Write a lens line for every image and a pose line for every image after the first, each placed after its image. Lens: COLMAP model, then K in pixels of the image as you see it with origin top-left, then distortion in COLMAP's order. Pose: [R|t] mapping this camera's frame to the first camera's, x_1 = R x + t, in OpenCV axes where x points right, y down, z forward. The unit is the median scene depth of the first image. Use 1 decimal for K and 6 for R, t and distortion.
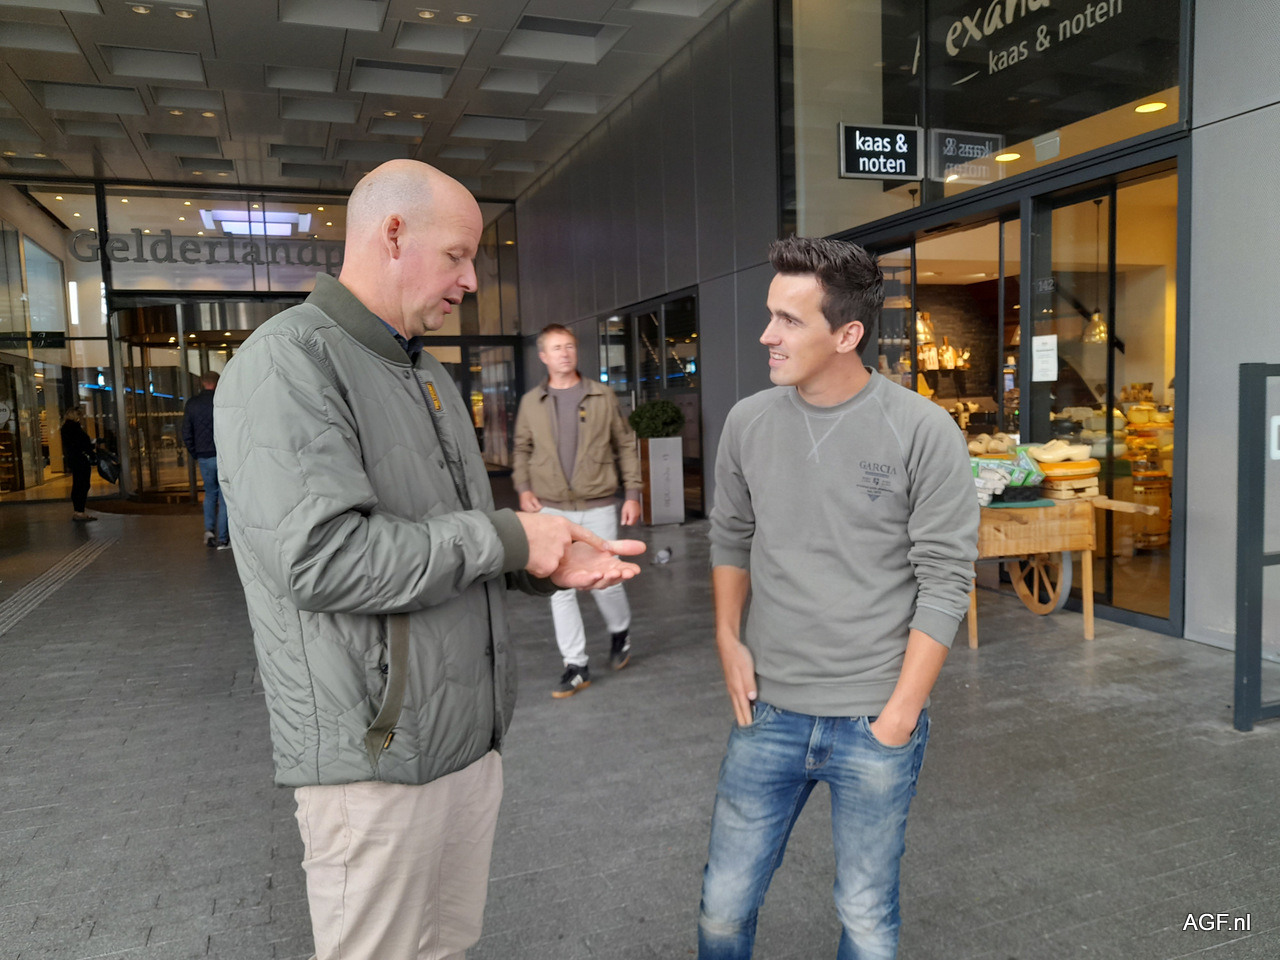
lens RADIAL K [[962.6, 0, 640.6], [0, 962.6, 482.7], [0, 0, 1]] dist [0.015577, 0.002814]
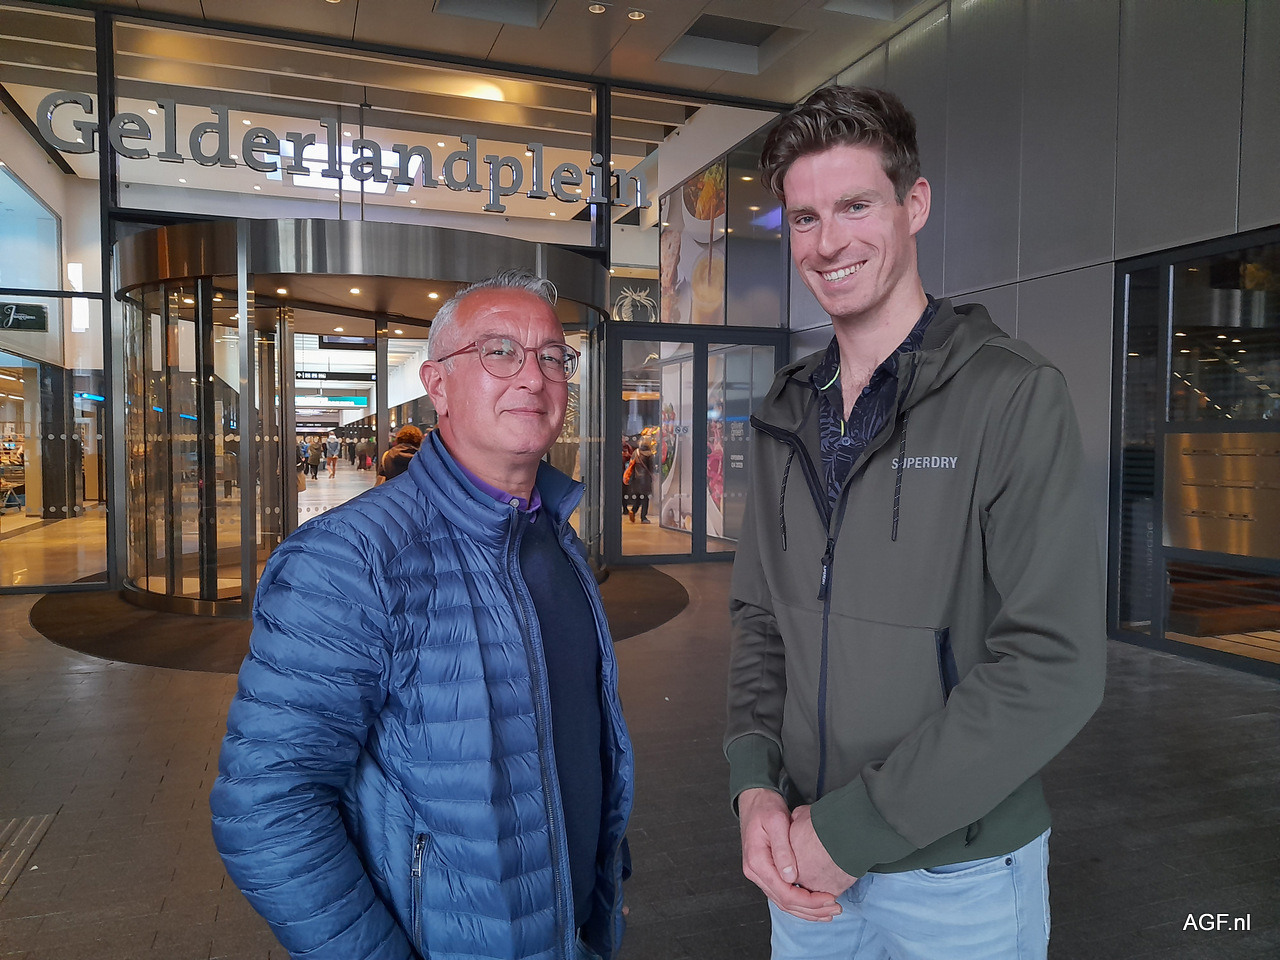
lens RADIAL K [[962.6, 0, 641.0], [0, 962.6, 476.4], [0, 0, 1]] dist [0.015577, 0.002814]
pose [[0.999225, 0.037241, -0.012754, -0.233664], [-0.037823, 0.998088, -0.048876, -0.031933], [0.010909, 0.049321, 0.998723, 0.457738]]
